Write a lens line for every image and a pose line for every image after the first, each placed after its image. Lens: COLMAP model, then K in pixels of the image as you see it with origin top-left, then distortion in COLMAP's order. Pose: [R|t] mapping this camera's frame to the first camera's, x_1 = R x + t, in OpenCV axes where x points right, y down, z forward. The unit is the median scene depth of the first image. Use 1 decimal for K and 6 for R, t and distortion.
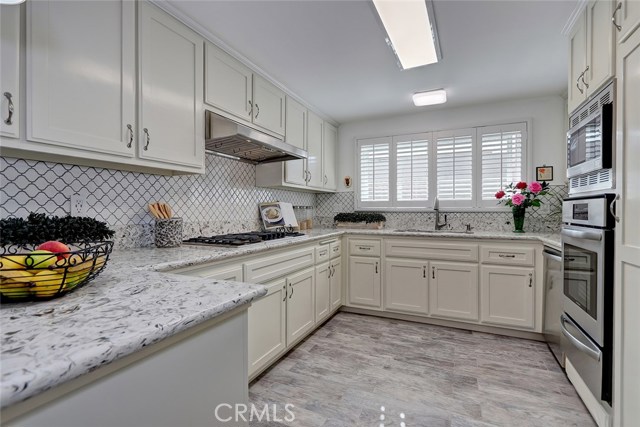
lens RADIAL K [[299.9, 0, 316.0], [0, 299.9, 212.9], [0, 0, 1]] dist [-0.001903, -0.000235]
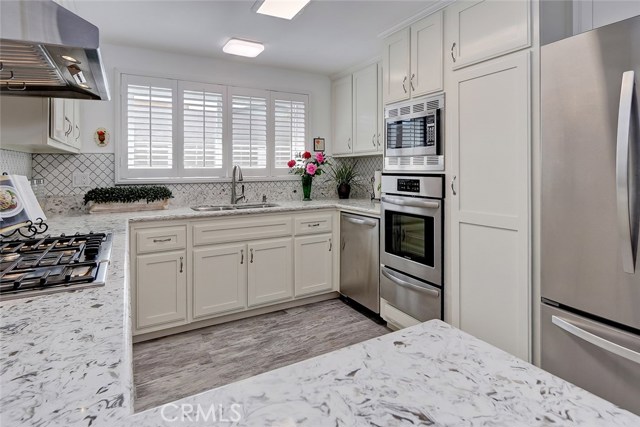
lens RADIAL K [[364.2, 0, 344.8], [0, 364.2, 169.5], [0, 0, 1]] dist [0.001447, -0.000432]
pose [[0.543242, -0.001396, 0.839575, -0.329579], [0.007542, 0.999966, -0.003218, -0.039405], [-0.839542, 0.008080, 0.543234, 0.219546]]
